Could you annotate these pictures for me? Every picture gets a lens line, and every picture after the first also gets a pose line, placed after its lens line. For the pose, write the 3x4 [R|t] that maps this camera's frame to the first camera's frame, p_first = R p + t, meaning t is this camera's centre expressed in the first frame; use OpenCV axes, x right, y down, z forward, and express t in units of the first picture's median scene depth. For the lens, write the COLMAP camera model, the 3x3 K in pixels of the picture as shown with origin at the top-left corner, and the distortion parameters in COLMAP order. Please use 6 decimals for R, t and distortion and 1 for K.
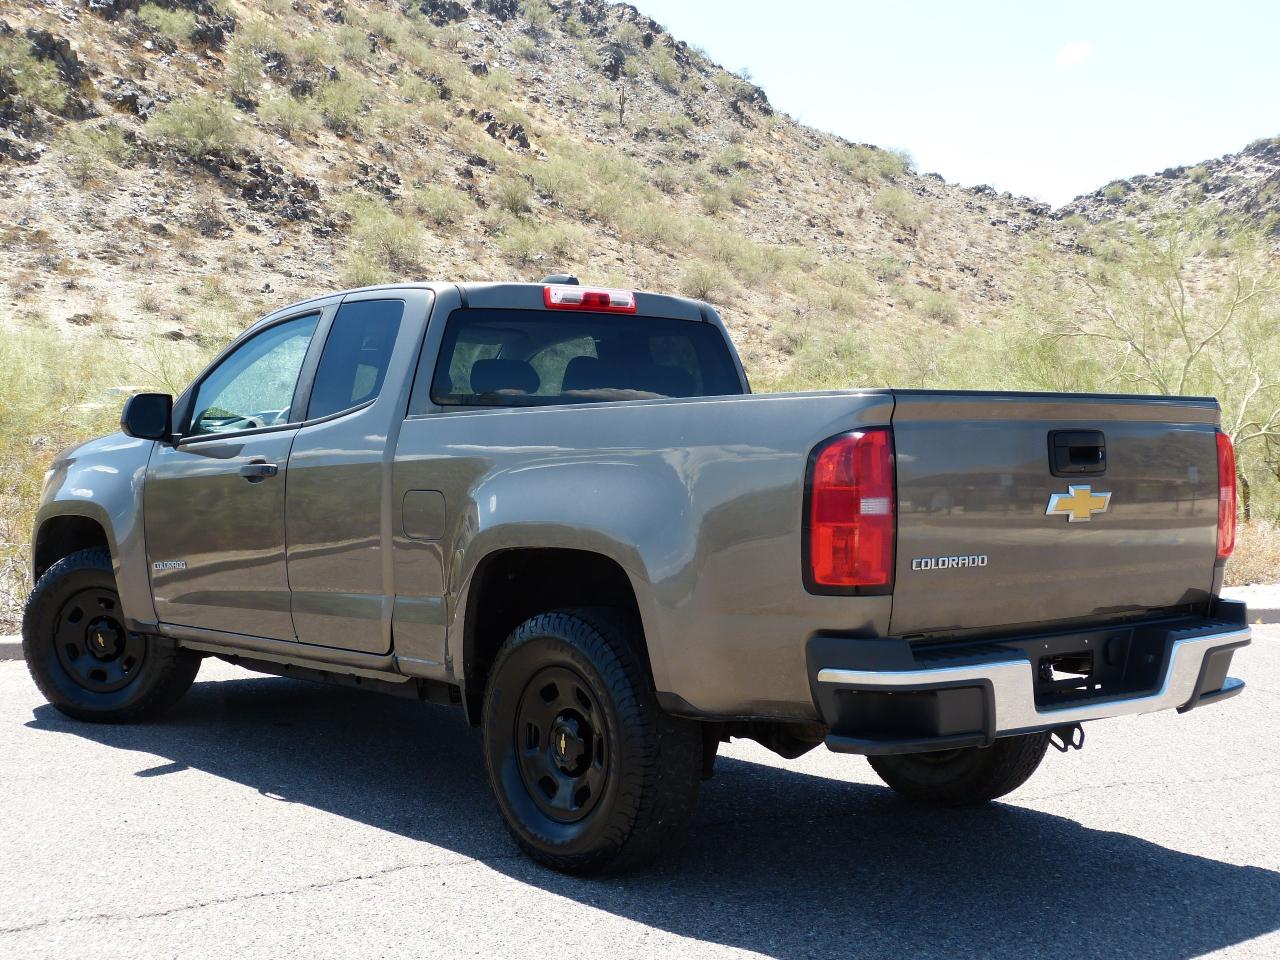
lens RADIAL K [[1768.9, 0, 627.2], [0, 1768.9, 483.5], [0, 0, 1]] dist [0.018287, 0.000000]
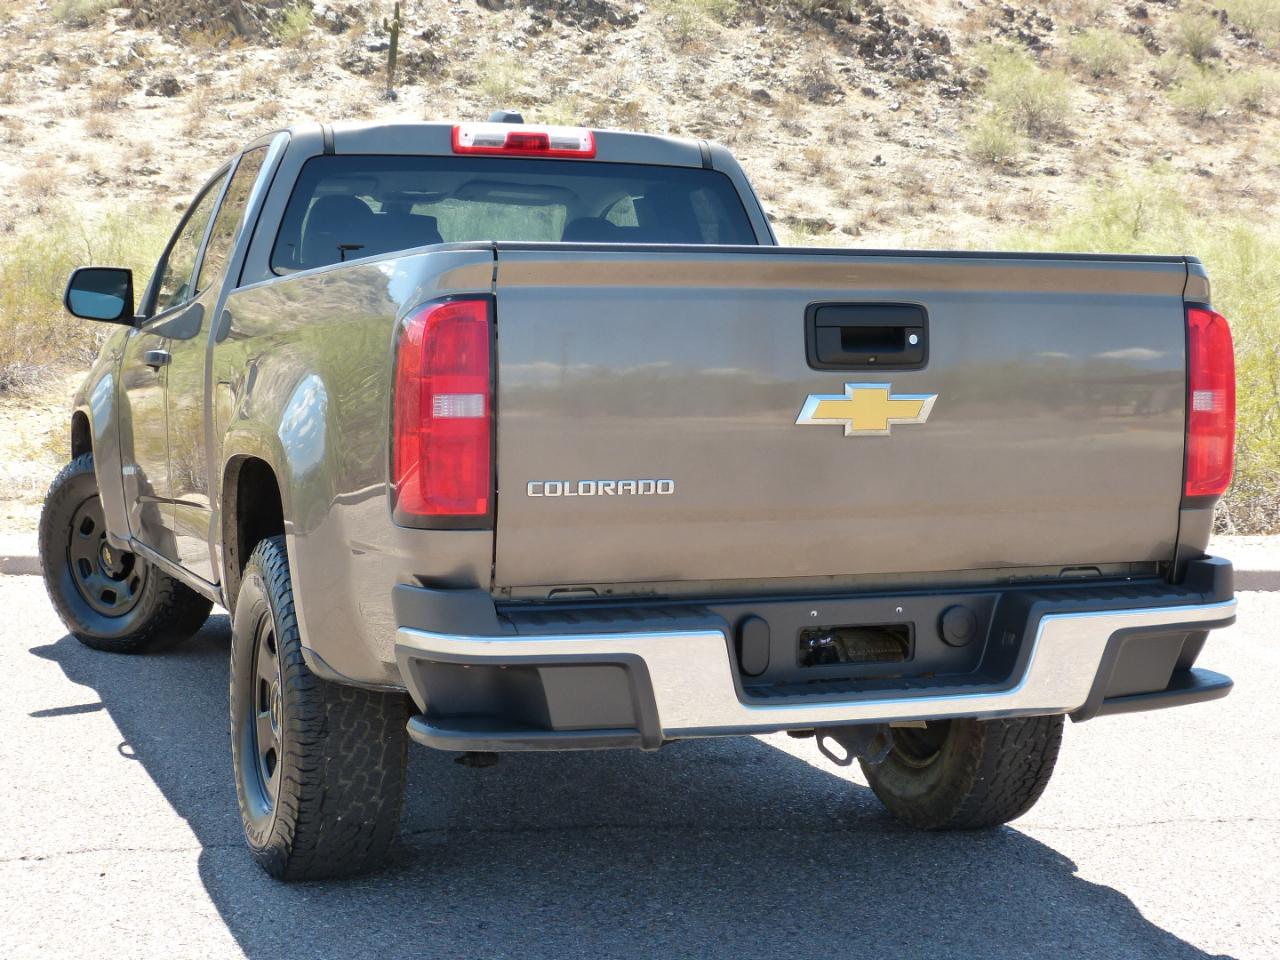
lens RADIAL K [[2064.7, 0, 650.0], [0, 2064.7, 468.8], [0, 0, 1]] dist [0.107561, 0.000000]
pose [[0.944509, 0.026359, -0.327428, 0.423358], [-0.014117, 0.999112, 0.039710, 0.003182], [0.328183, -0.032884, 0.944041, 0.198465]]
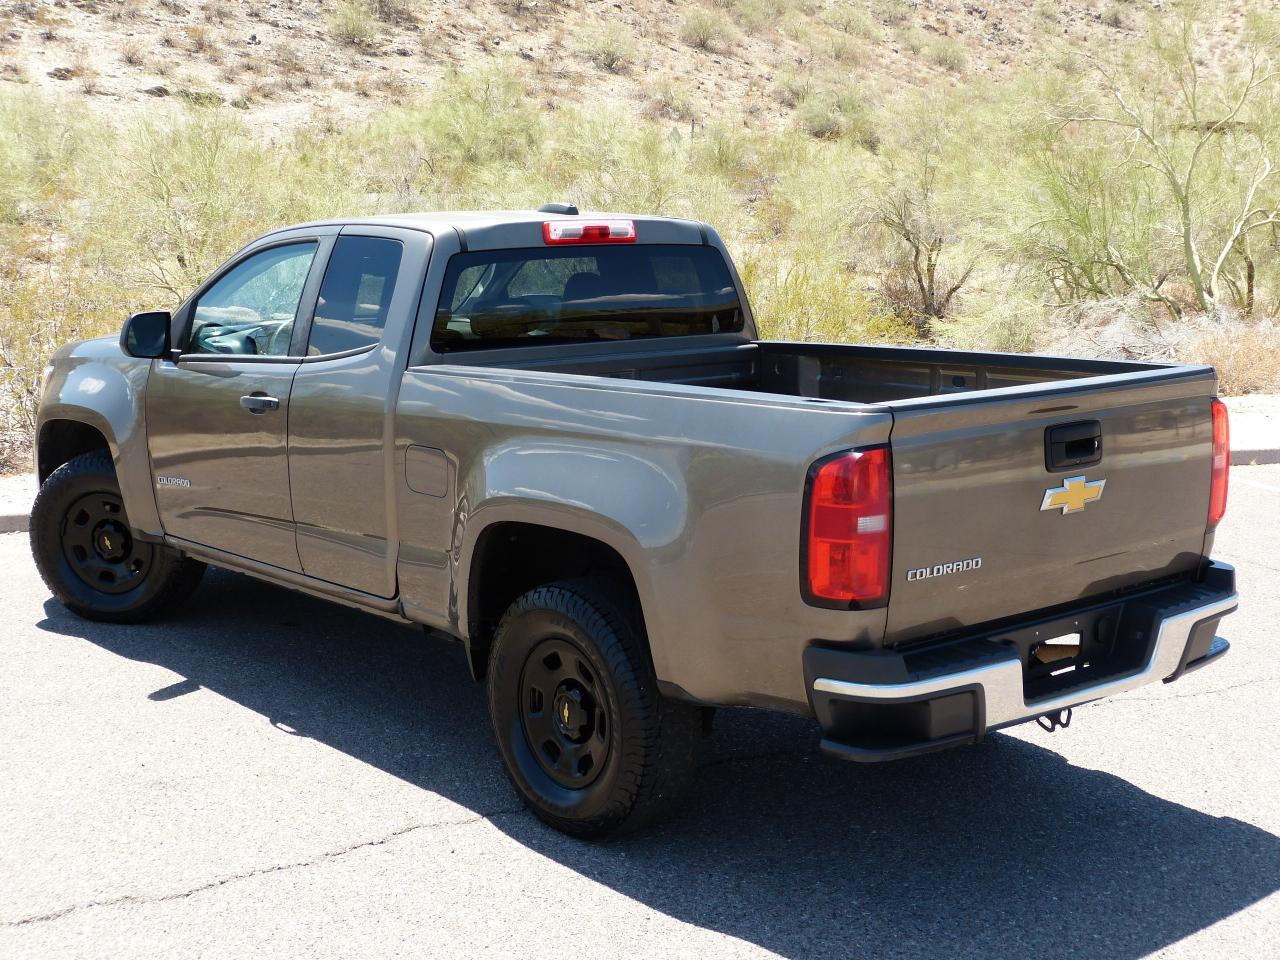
lens RADIAL K [[1768.9, 0, 646.8], [0, 1768.9, 473.8], [0, 0, 1]] dist [0.018287, 0.000000]
pose [[0.999992, -0.001169, 0.003750, 0.006456], [0.000654, 0.990907, 0.134546, -0.131864], [-0.003873, -0.134542, 0.990900, -0.002894]]
